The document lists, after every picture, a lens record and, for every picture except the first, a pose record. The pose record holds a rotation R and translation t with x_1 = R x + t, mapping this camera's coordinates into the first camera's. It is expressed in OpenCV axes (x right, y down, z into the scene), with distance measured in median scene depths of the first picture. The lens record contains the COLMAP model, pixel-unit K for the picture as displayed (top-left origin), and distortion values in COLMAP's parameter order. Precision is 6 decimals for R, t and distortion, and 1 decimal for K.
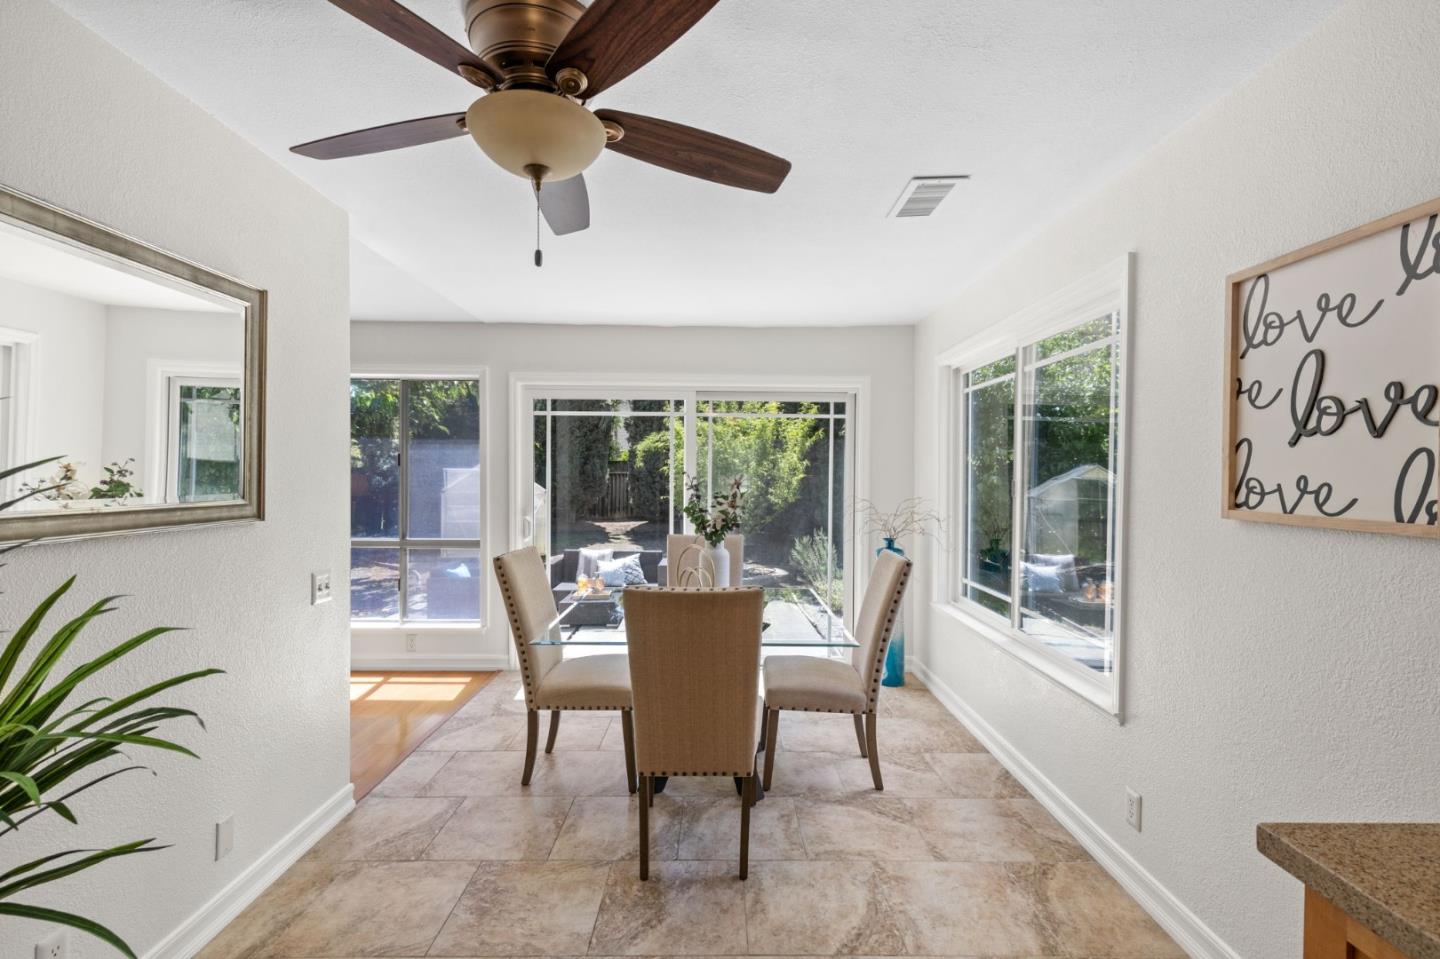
lens RADIAL K [[658.0, 0, 718.7], [0, 658.0, 481.5], [0, 0, 1]] dist [0.009733, -0.003123]
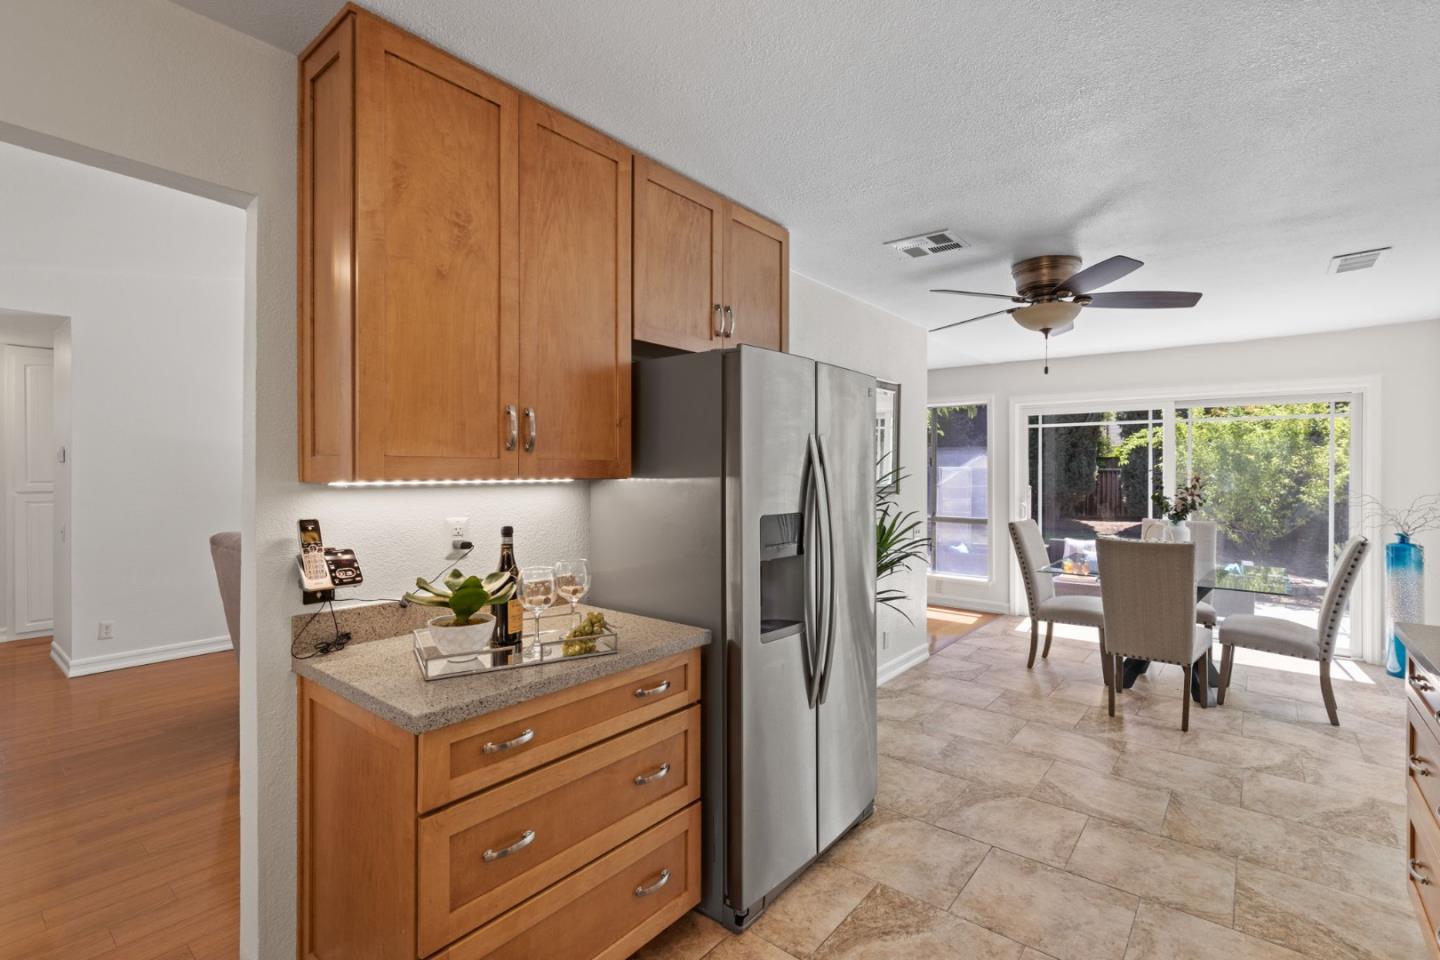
lens RADIAL K [[658.0, 0, 723.5], [0, 658.0, 470.3], [0, 0, 1]] dist [0.009733, -0.003123]
pose [[0.774609, -0.003871, -0.632429, 0.144205], [-0.004530, 0.999922, -0.011670, 0.007494], [0.632425, 0.011905, 0.774531, -0.711466]]
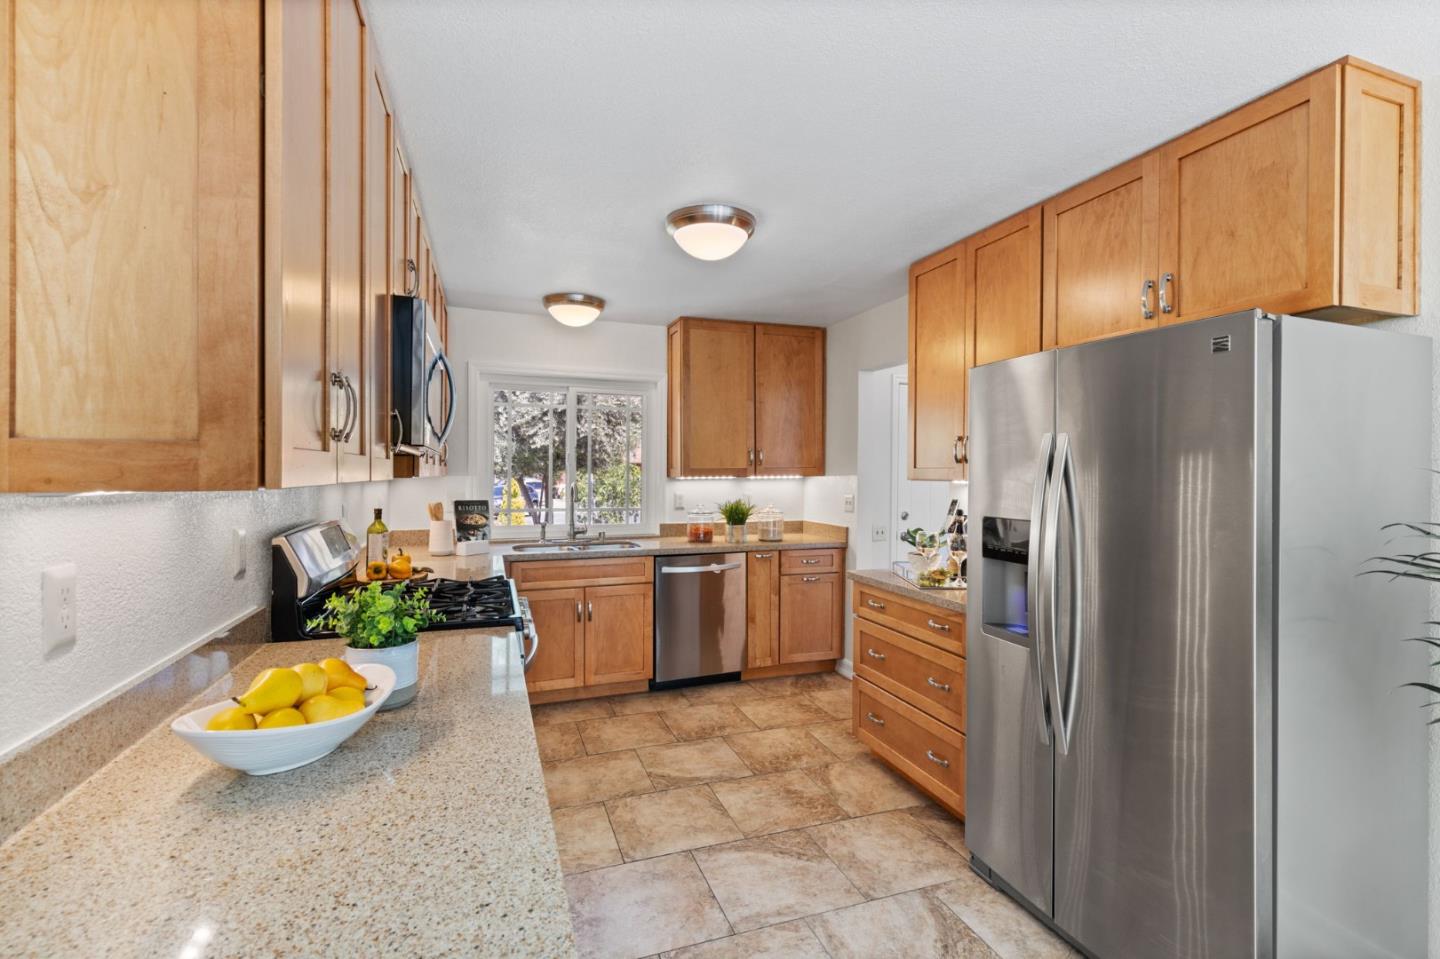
lens RADIAL K [[658.0, 0, 722.7], [0, 658.0, 472.8], [0, 0, 1]] dist [0.009733, -0.003123]
pose [[-0.940506, -0.011680, -0.339576, 0.287346], [-0.014829, 0.999868, 0.006680, -0.003993], [0.339453, 0.011318, -0.940555, 0.494713]]
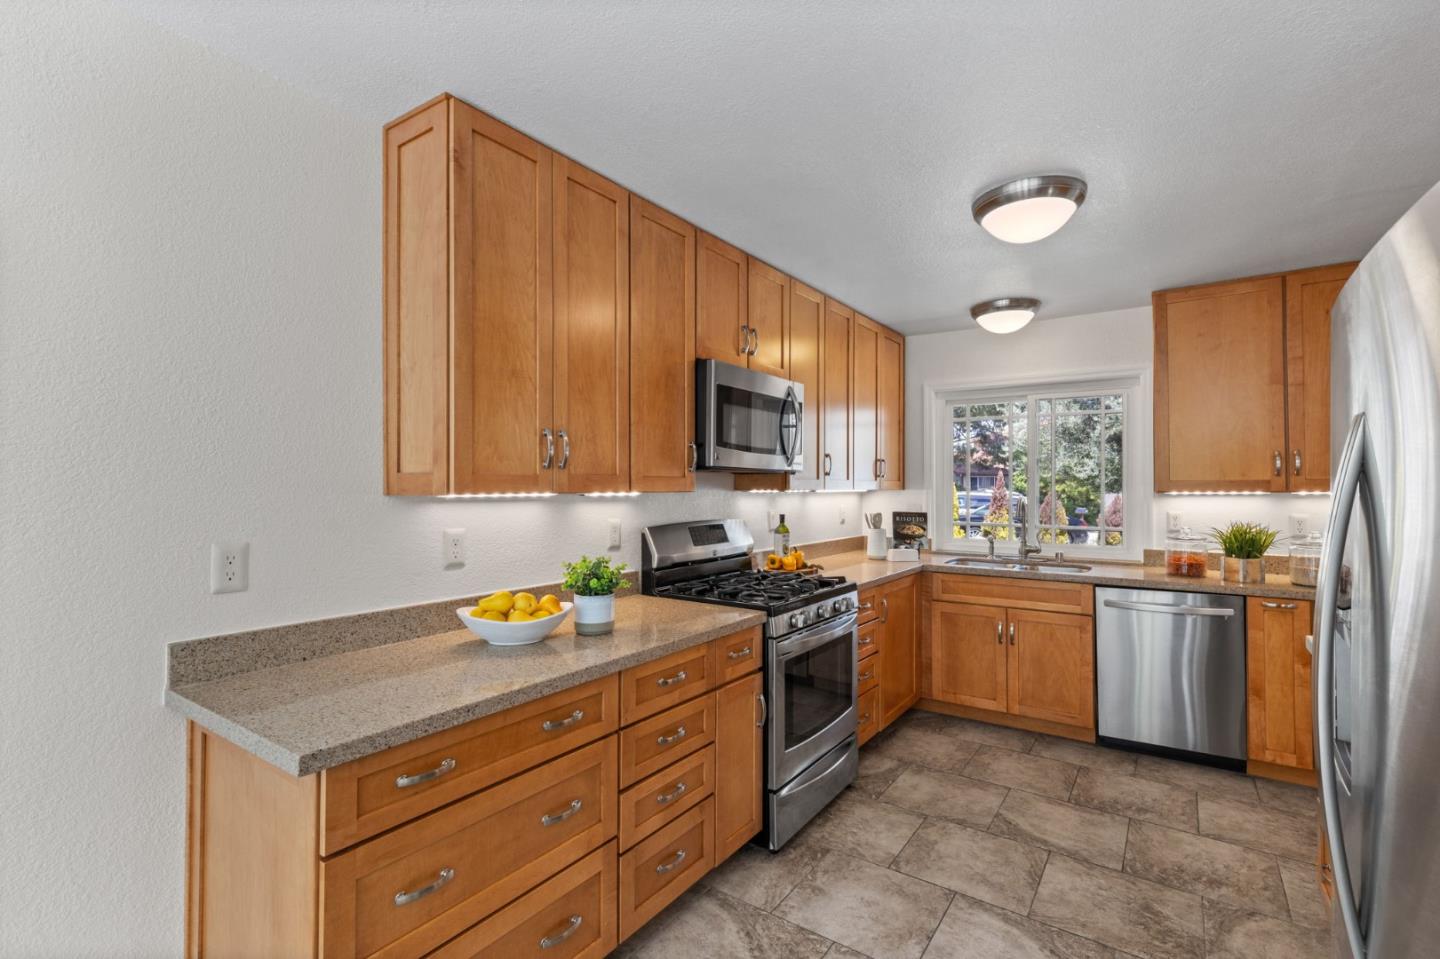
lens RADIAL K [[658.0, 0, 717.4], [0, 658.0, 479.8], [0, 0, 1]] dist [0.009733, -0.003123]
pose [[-0.814686, -0.004943, 0.579881, -0.186714], [-0.002503, 0.999984, 0.005007, -0.009116], [-0.579896, 0.002627, -0.814686, 0.496040]]
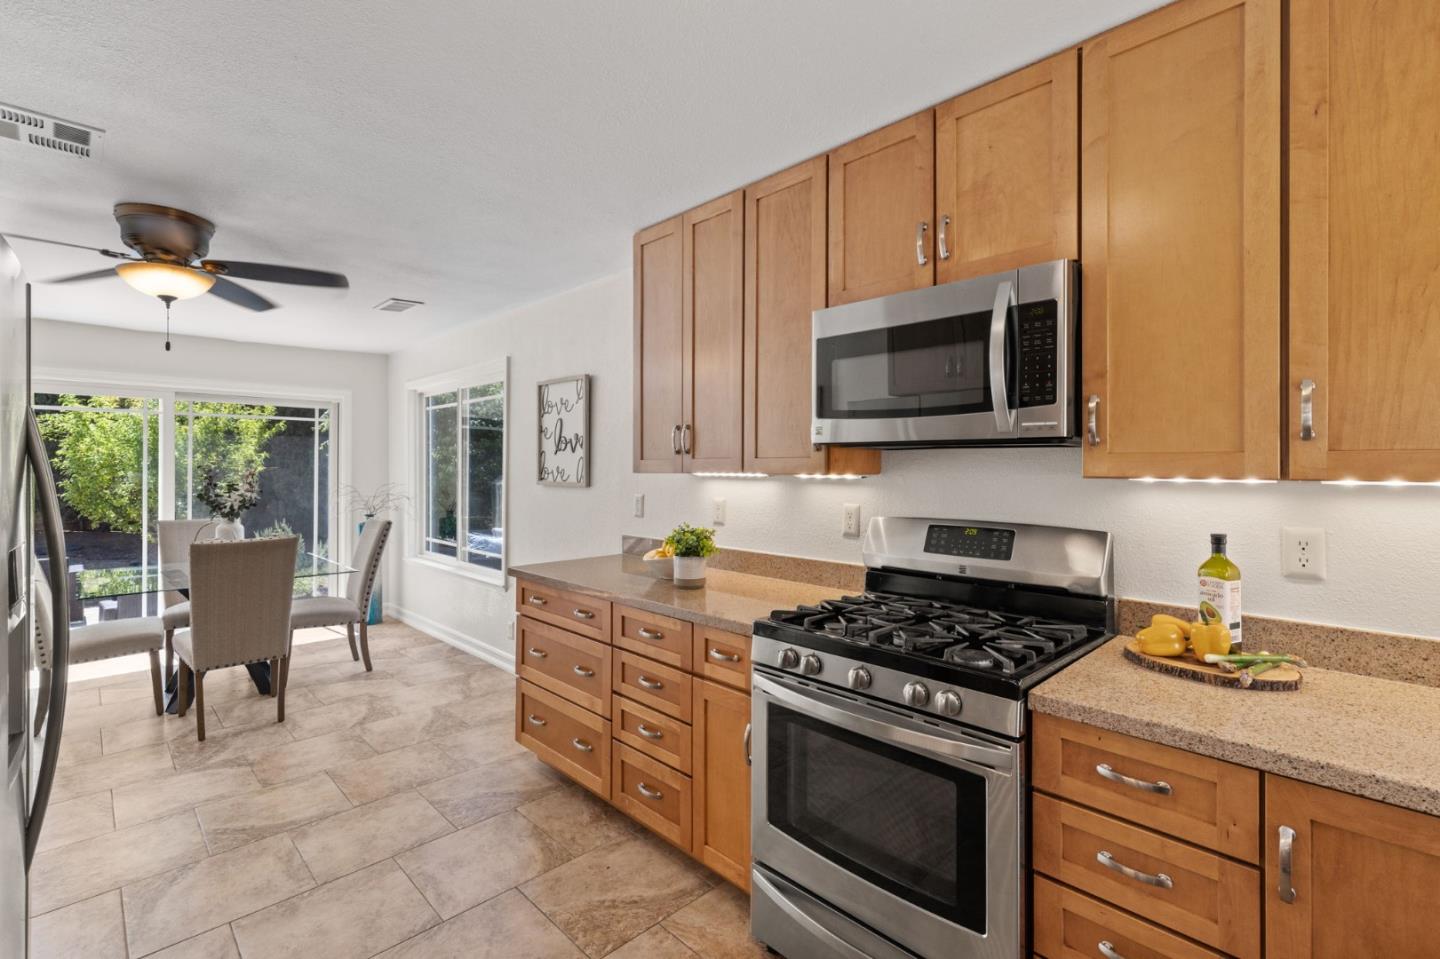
lens RADIAL K [[658.0, 0, 727.3], [0, 658.0, 460.0], [0, 0, 1]] dist [0.009733, -0.003123]
pose [[0.714795, -0.002244, 0.699330, -0.241807], [0.014509, 0.999827, -0.011621, 0.003395], [-0.699183, 0.018453, 0.714704, -0.712534]]
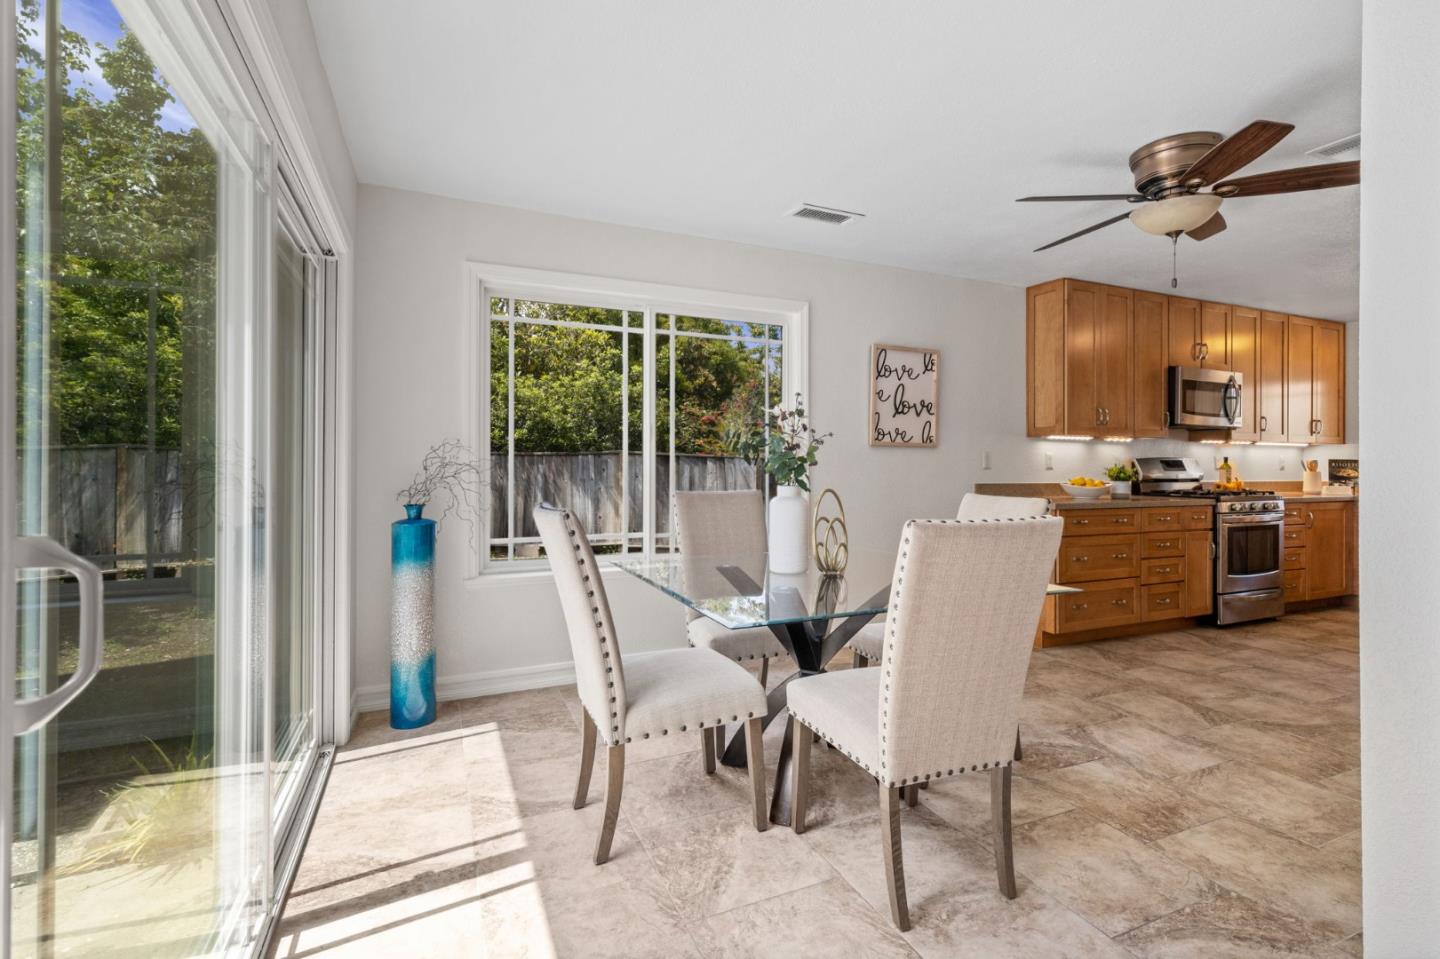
lens RADIAL K [[658.0, 0, 751.7], [0, 658.0, 462.0], [0, 0, 1]] dist [0.009733, -0.003123]
pose [[-0.415144, -0.005563, 0.909739, -0.752507], [0.003083, 0.999967, 0.007522, 0.060727], [-0.909750, 0.005928, -0.415113, 1.483200]]
